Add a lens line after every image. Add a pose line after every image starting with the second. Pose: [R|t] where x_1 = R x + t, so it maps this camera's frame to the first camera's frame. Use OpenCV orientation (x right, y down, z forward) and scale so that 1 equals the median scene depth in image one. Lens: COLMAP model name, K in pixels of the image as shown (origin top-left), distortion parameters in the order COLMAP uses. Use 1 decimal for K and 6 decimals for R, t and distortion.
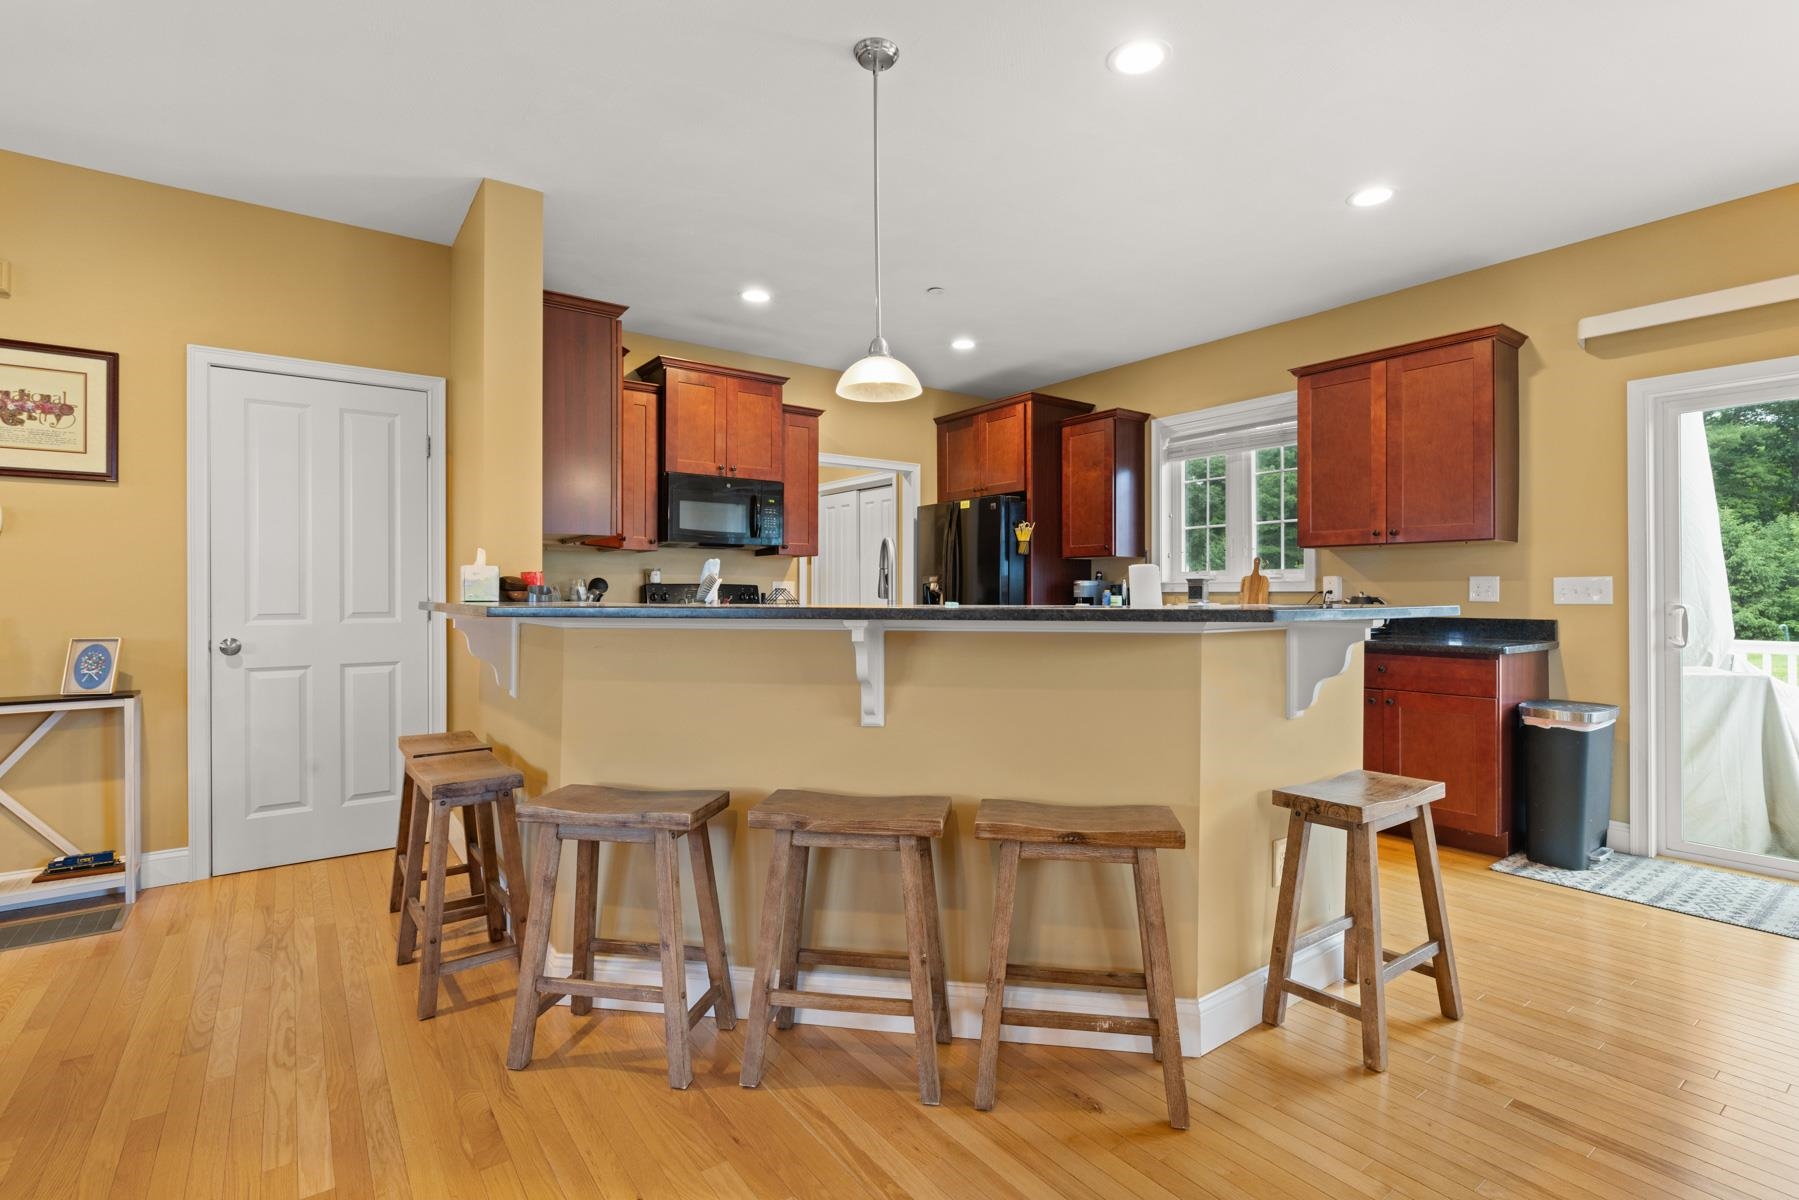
lens RADIAL K [[850.5, 0, 900.2], [0, 850.5, 596.7], [0, 0, 1]] dist [-0.001593, 0.001044]
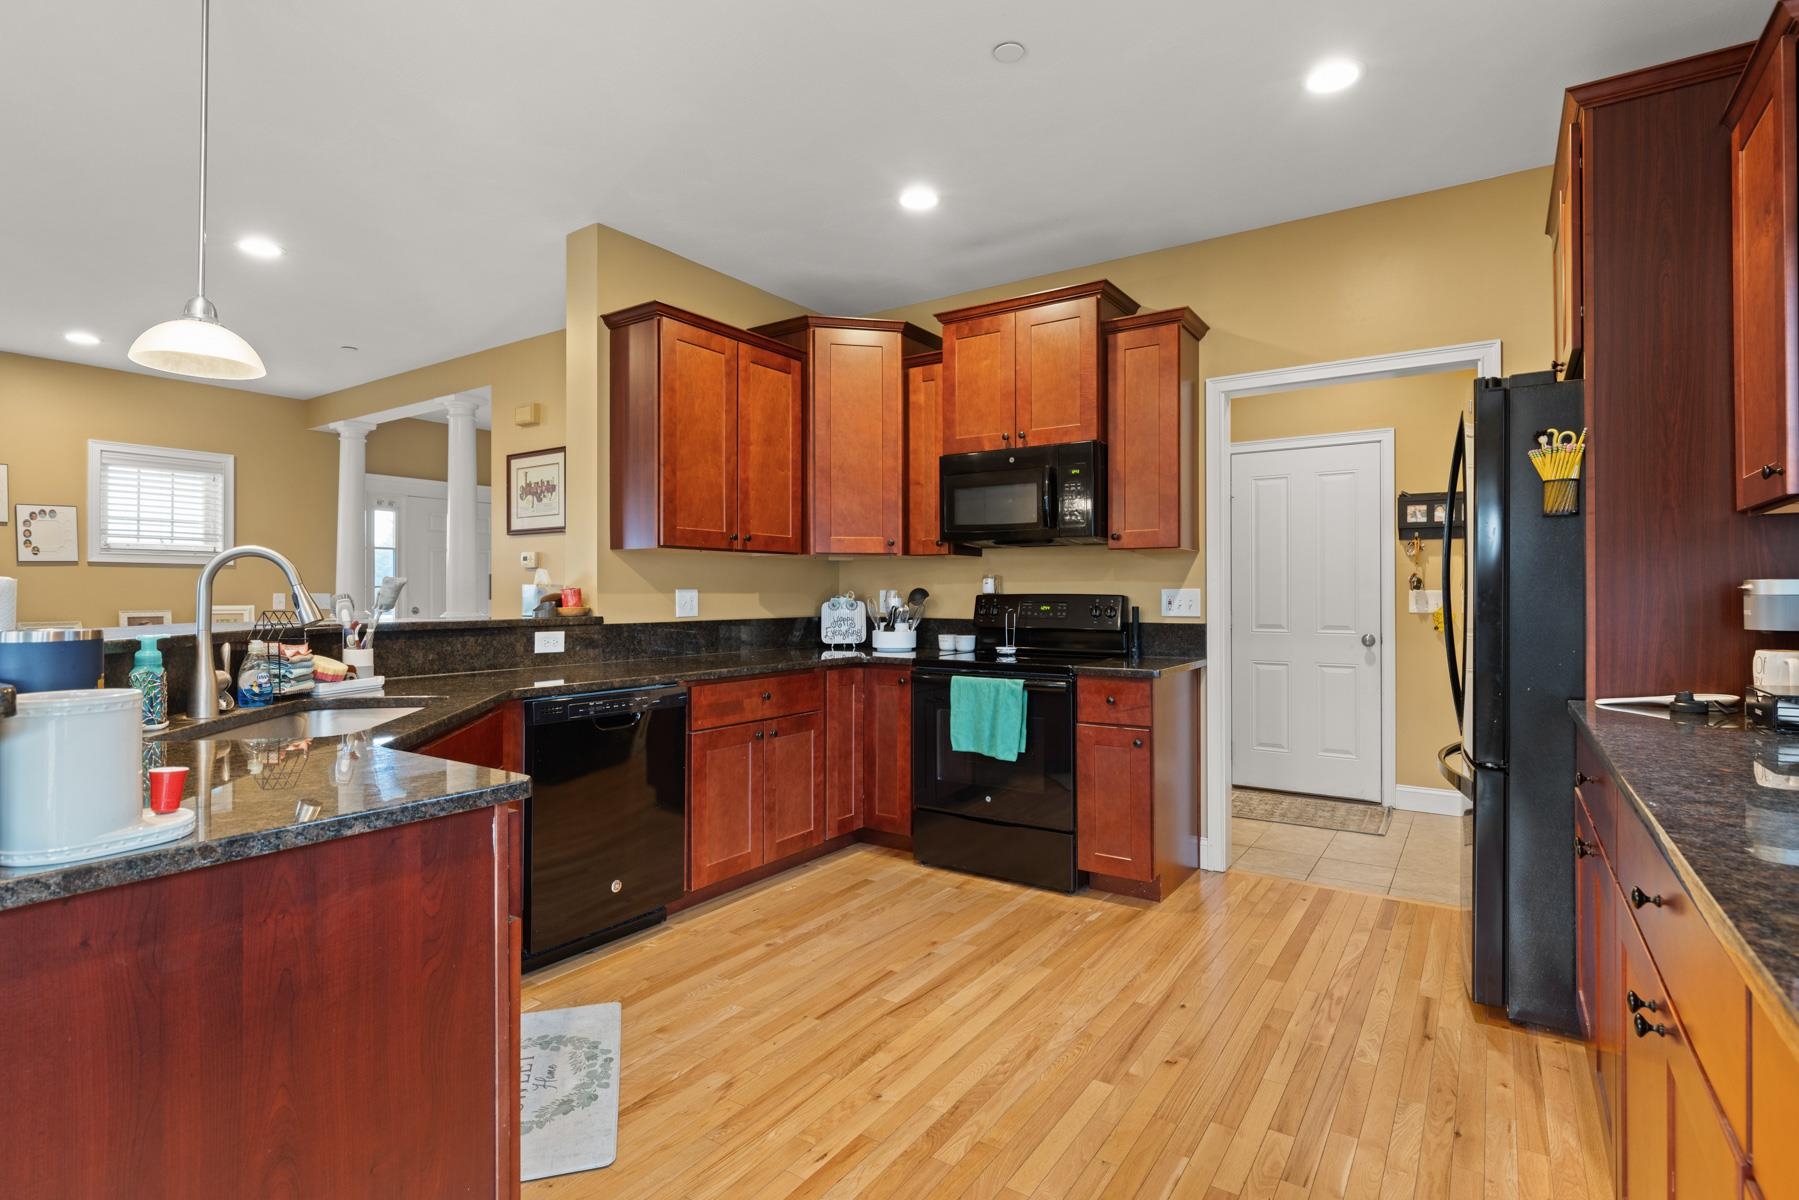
lens RADIAL K [[861.4, 0, 846.1], [0, 861.4, 589.2], [0, 0, 1]] dist [-0.000216, -0.000082]
pose [[0.329571, -0.007669, -0.944100, 0.499132], [-0.003707, 0.999949, -0.009417, -0.013154], [0.944124, 0.006603, 0.329525, 0.692816]]
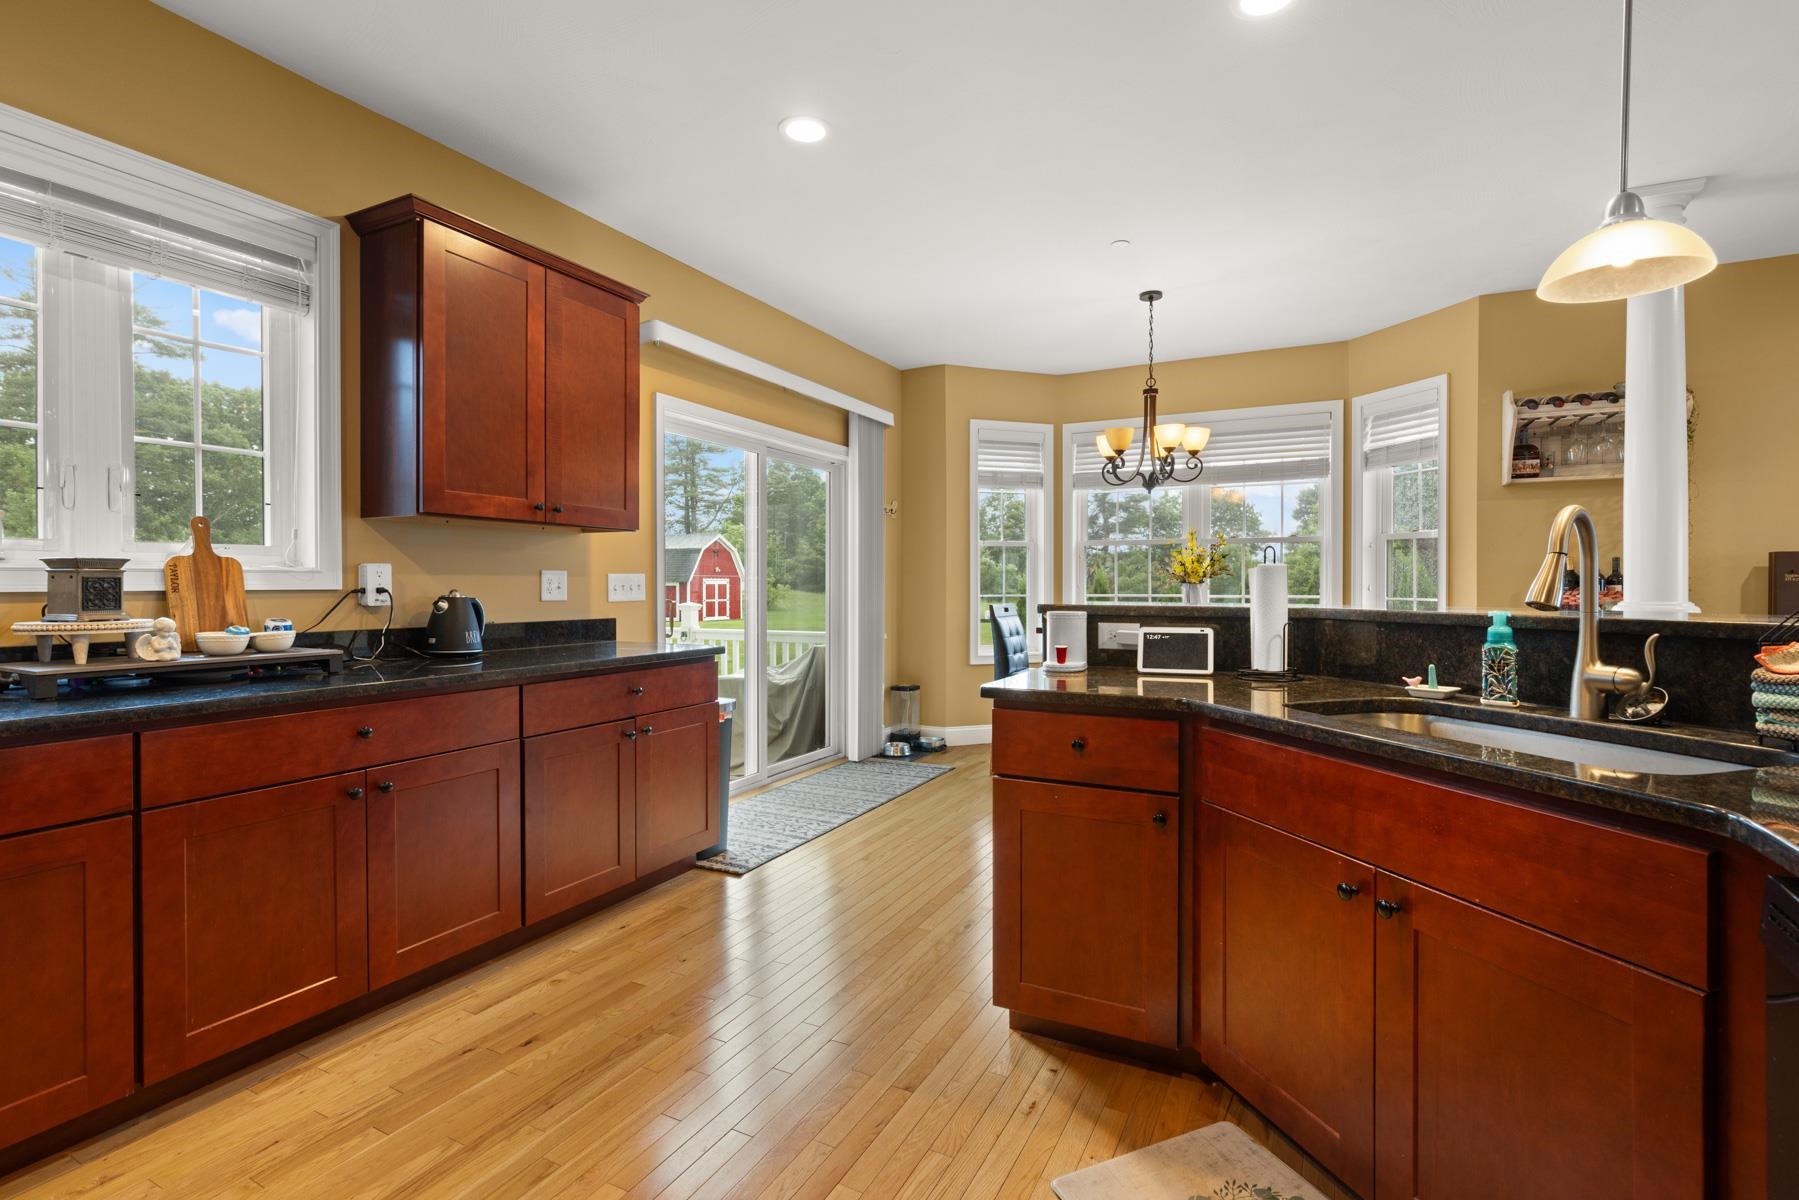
lens RADIAL K [[850.5, 0, 891.8], [0, 850.5, 592.5], [0, 0, 1]] dist [-0.001593, 0.001044]
pose [[-0.469618, -0.009044, 0.882824, -0.174870], [0.004846, 0.999906, 0.012821, -0.009746], [-0.882857, 0.010299, -0.469530, 0.940513]]
